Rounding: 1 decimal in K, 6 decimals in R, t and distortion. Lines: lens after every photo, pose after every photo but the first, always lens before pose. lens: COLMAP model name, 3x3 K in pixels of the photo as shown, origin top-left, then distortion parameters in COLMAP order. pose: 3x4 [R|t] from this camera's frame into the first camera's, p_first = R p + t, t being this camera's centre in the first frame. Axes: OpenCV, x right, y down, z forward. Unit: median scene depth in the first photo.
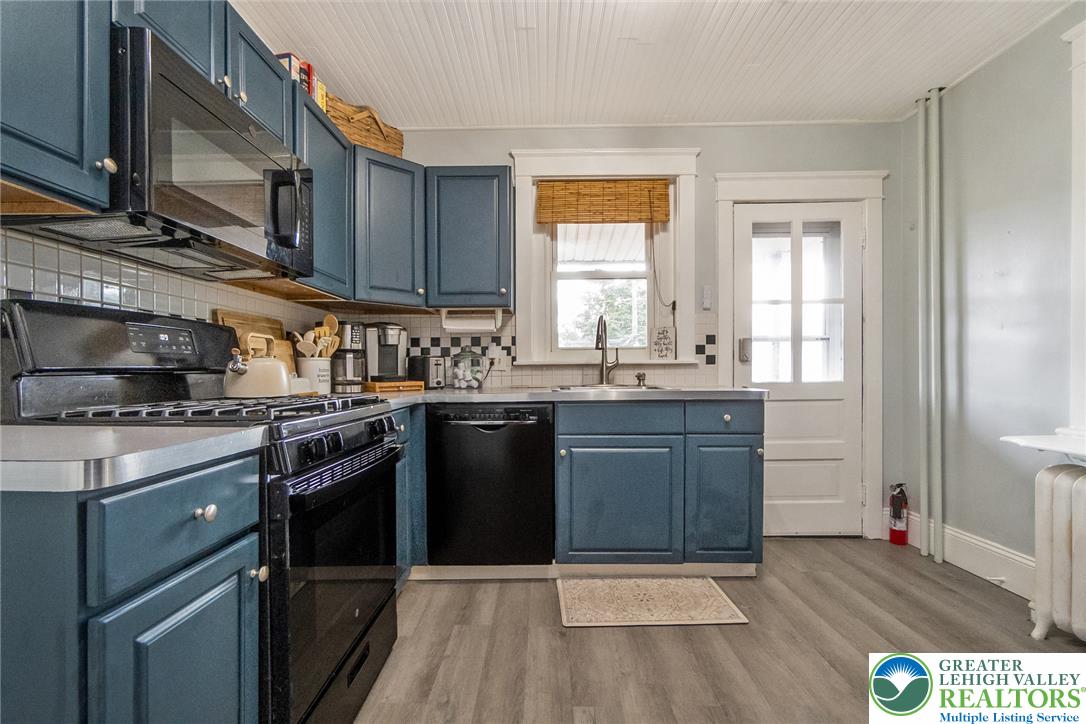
lens RADIAL K [[486.2, 0, 537.9], [0, 486.2, 374.5], [0, 0, 1]] dist [-0.002546, 0.000143]
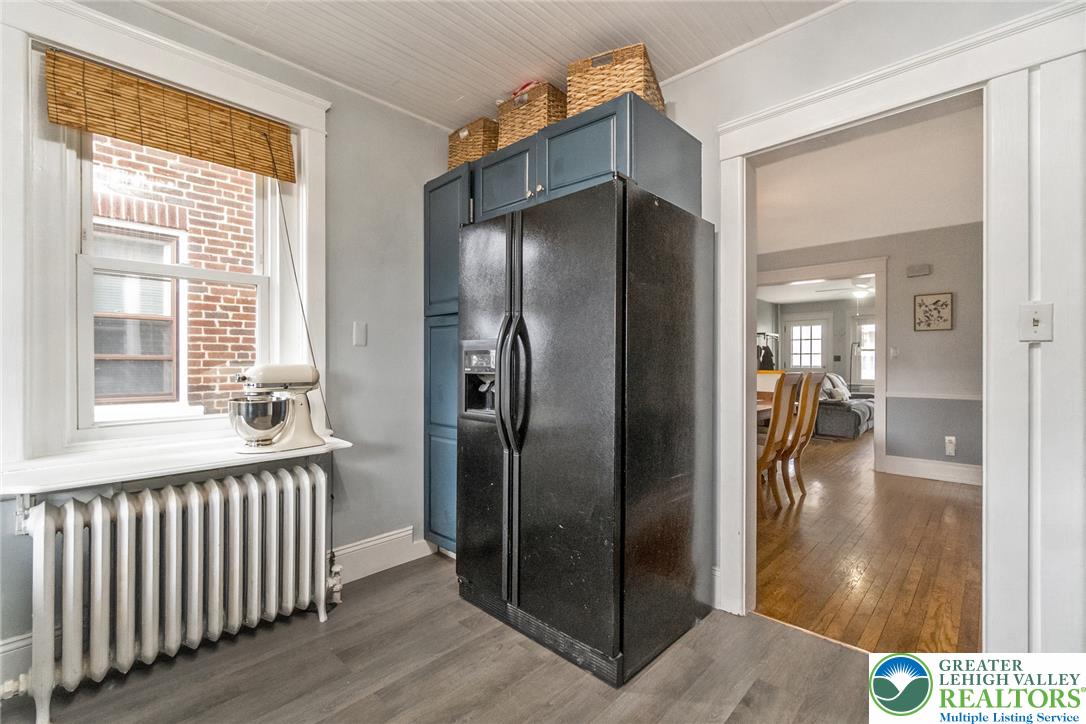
lens RADIAL K [[473.6, 0, 540.8], [0, 473.6, 364.3], [0, 0, 1]] dist [-0.001669, -0.000414]
pose [[-0.736715, 0.005493, 0.676181, -0.066927], [0.009496, 0.999952, 0.002223, -0.031997], [-0.676137, 0.008059, -0.736732, 0.644010]]
